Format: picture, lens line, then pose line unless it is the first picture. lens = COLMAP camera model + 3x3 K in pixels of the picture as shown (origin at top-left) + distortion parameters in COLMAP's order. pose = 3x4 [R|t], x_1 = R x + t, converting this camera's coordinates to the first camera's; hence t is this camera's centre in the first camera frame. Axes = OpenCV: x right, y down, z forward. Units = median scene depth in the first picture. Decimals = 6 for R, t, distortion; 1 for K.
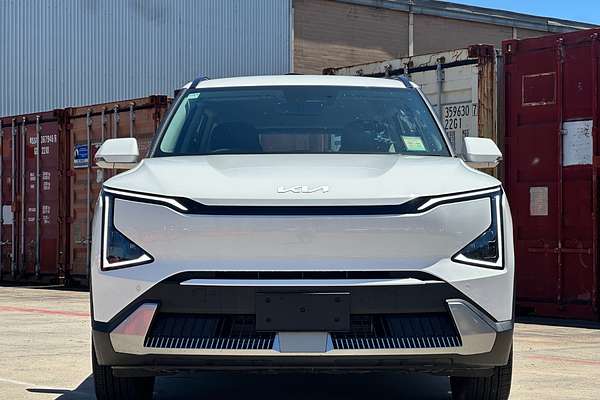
lens RADIAL K [[1330.5, 0, 300.0], [0, 1330.5, 200.0], [0, 0, 1]] dist [-0.097548, 4.457223]
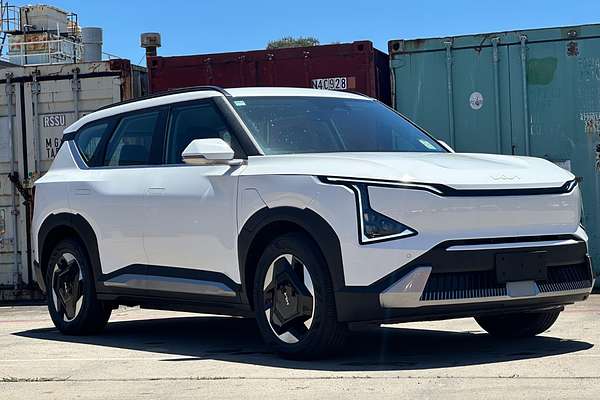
lens RADIAL K [[1330.5, 0, 300.0], [0, 1330.5, 200.0], [0, 0, 1]] dist [-0.097548, 4.457223]
pose [[0.815237, -0.019813, 0.578788, -0.943281], [0.023834, 0.999716, 0.000651, 0.009798], [-0.578636, 0.013264, 0.815478, 0.021263]]
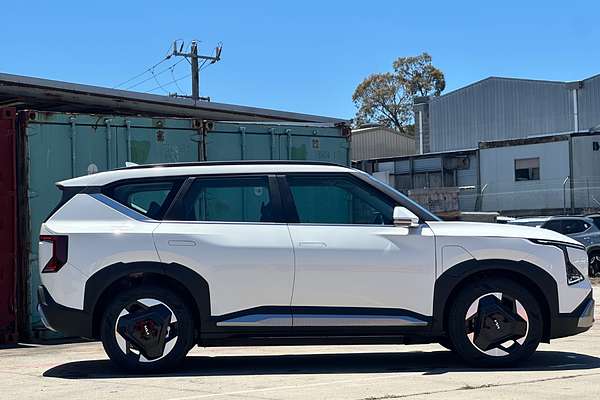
lens RADIAL K [[1330.5, 0, 300.0], [0, 1330.5, 200.0], [0, 0, 1]] dist [-0.097548, 4.457223]
pose [[0.020187, 0.038287, 0.999063, -2.104748], [0.000856, 0.999265, -0.038312, 0.005027], [-0.999796, 0.001628, 0.020140, 1.382757]]
